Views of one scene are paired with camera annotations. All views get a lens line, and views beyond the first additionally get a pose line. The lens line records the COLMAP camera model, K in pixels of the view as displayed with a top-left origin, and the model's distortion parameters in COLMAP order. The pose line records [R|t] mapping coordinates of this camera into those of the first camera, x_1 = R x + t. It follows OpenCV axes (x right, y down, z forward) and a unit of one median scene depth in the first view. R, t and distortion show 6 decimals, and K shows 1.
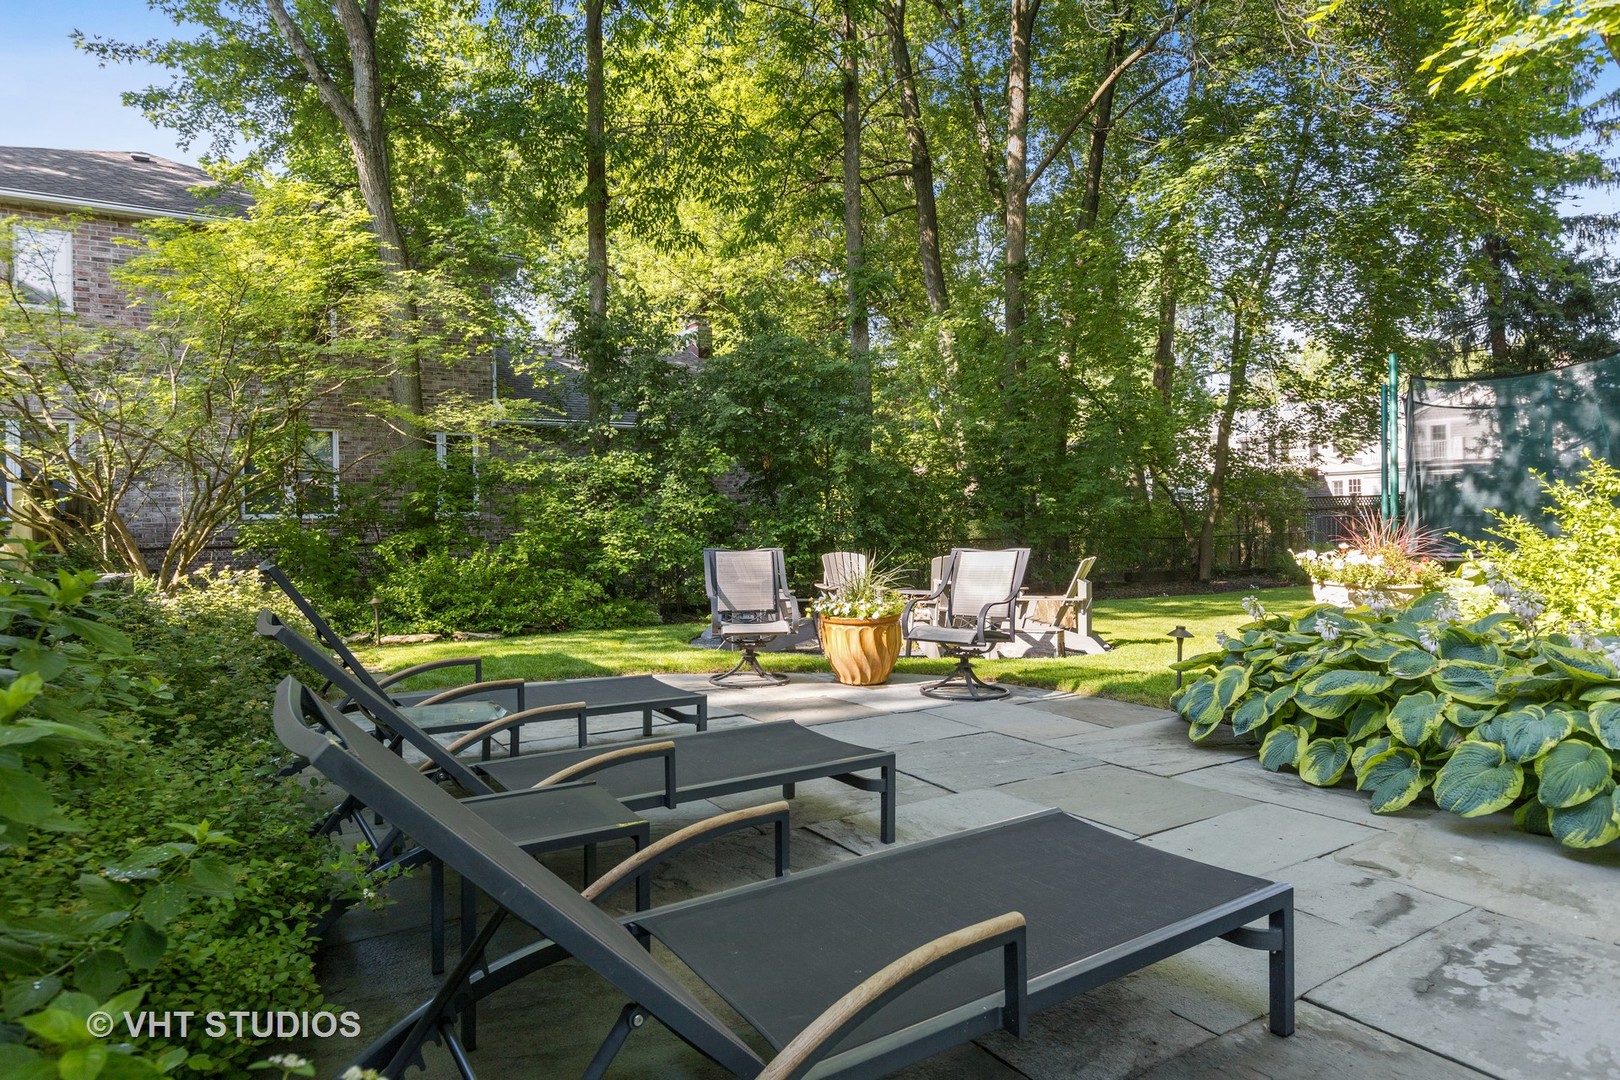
lens RADIAL K [[922.3, 0, 810.0], [0, 922.3, 540.0], [0, 0, 1]] dist [-0.003330, -0.000068]
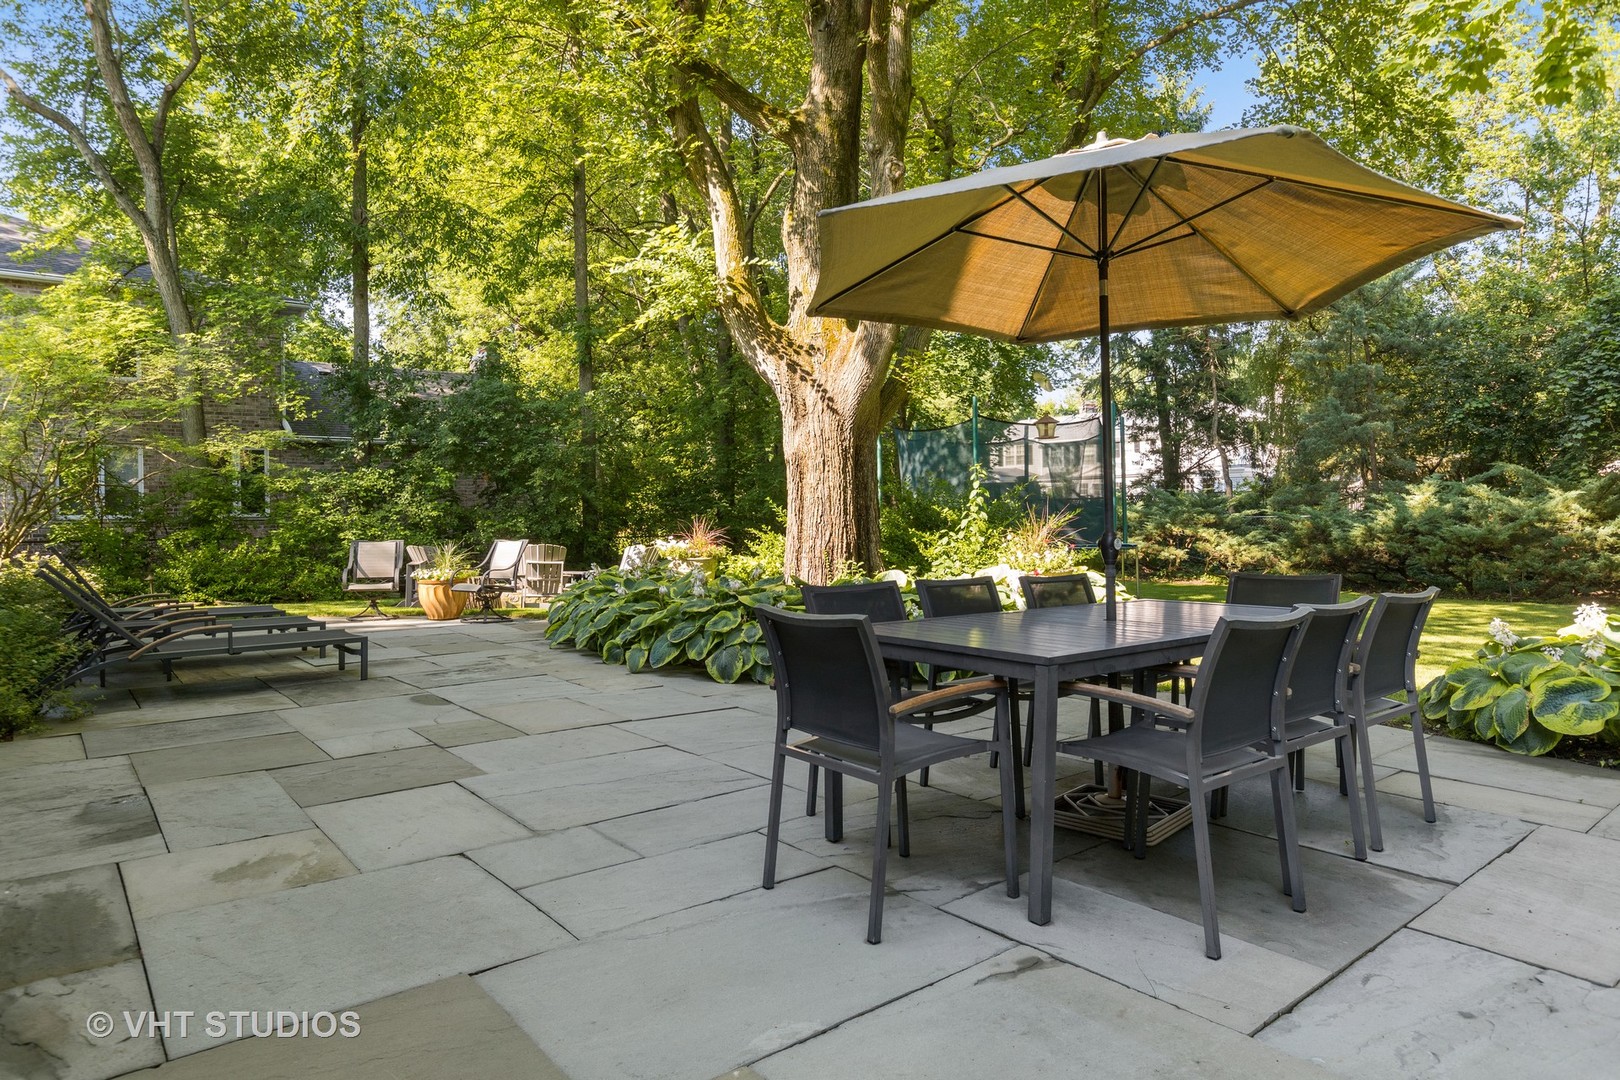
lens RADIAL K [[948.2, 0, 811.1], [0, 948.2, 534.9], [0, 0, 1]] dist [0.000003, -0.001054]
pose [[0.994137, -0.001166, 0.108122, 0.316900], [0.001433, 0.999996, -0.002389, 0.003205], [-0.108119, 0.002530, 0.994135, -0.469600]]
